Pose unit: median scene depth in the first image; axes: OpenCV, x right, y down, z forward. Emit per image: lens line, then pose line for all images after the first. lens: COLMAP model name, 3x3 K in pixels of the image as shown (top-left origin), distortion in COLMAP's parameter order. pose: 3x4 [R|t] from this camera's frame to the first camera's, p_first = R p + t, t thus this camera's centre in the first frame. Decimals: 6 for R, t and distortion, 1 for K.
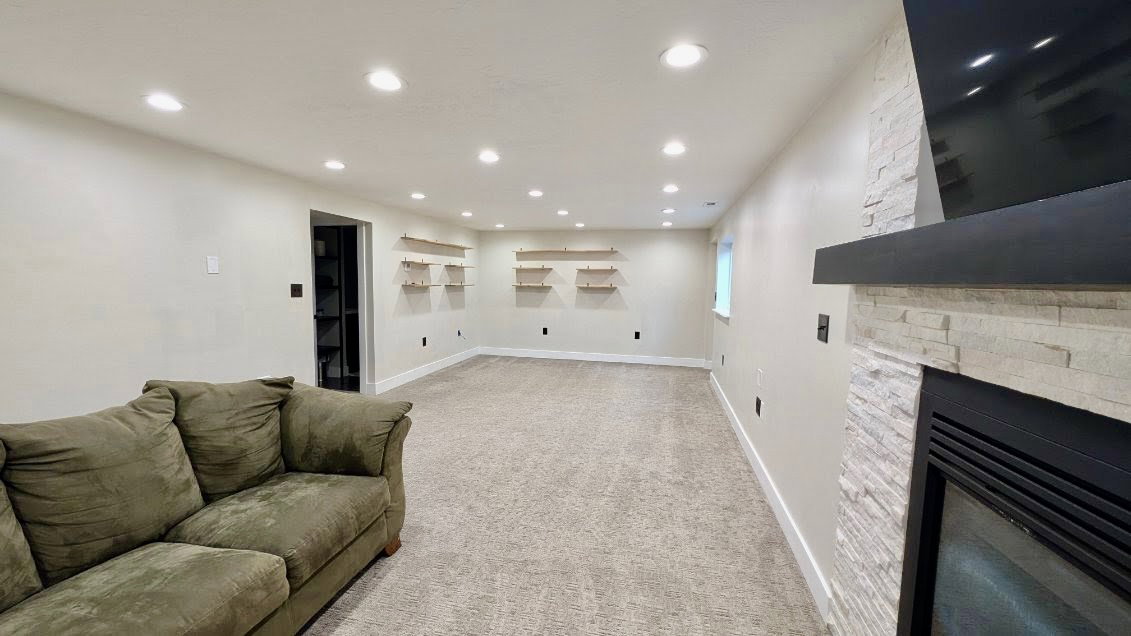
lens RADIAL K [[429.1, 0, 566.5], [0, 429.1, 326.2], [0, 0, 1]] dist [0.001737, 0.000141]
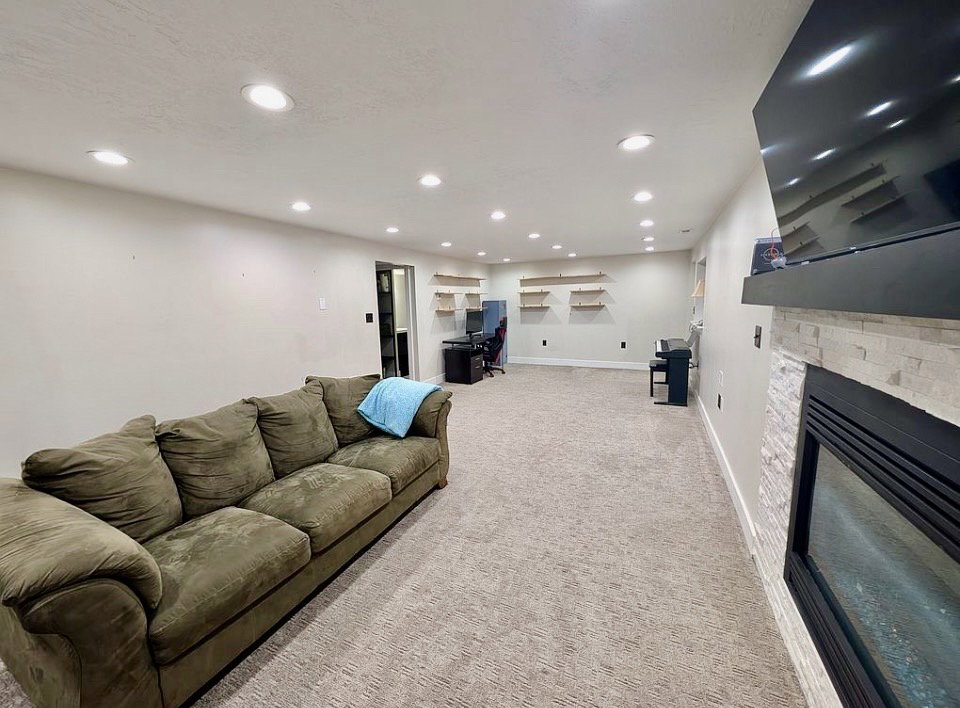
lens RADIAL K [[369.5, 0, 478.8], [0, 369.5, 361.1], [0, 0, 1]] dist [0.013082, 0.000026]
pose [[0.972741, -0.008420, -0.231741, 0.040619], [0.022212, 0.998129, 0.056970, -0.004460], [0.230828, -0.060564, 0.971108, -0.271557]]
